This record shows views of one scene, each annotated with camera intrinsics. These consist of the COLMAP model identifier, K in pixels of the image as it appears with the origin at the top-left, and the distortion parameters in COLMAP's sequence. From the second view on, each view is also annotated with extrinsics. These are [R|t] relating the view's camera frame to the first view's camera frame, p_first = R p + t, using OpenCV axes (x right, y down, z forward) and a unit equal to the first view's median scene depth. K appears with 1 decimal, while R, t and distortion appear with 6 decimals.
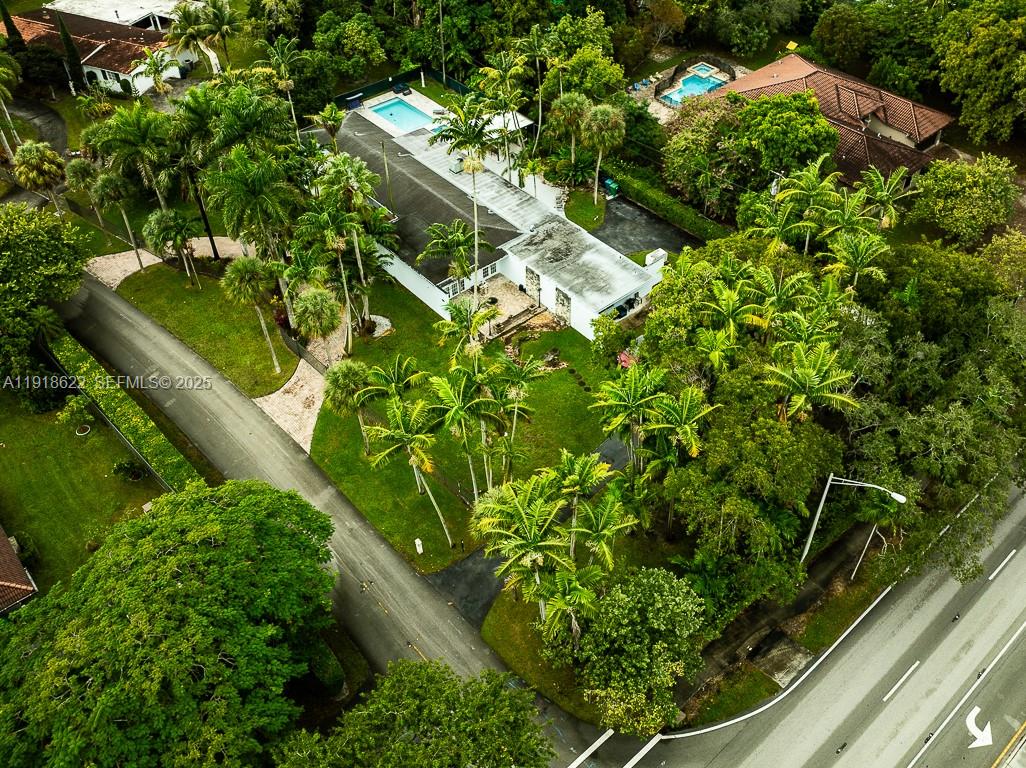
lens RADIAL K [[898.6, 0, 546.2], [0, 898.6, 382.5], [0, 0, 1]] dist [-0.047662, -0.006327]
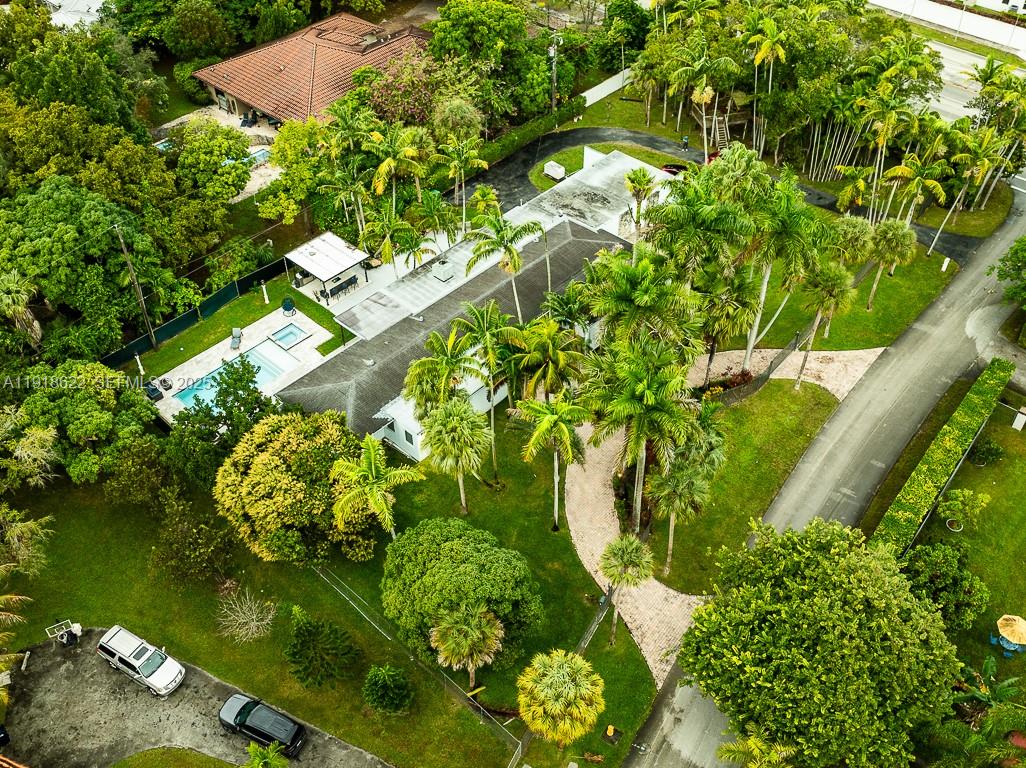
lens RADIAL K [[978.4, 0, 513.0], [0, 978.4, 384.0], [0, 0, 1]] dist [-0.036022, -0.023813]
pose [[-0.098563, -0.679251, 0.727258, -0.972294], [0.704429, 0.468579, 0.533117, -0.737385], [-0.702897, 0.564847, 0.432300, 0.743705]]
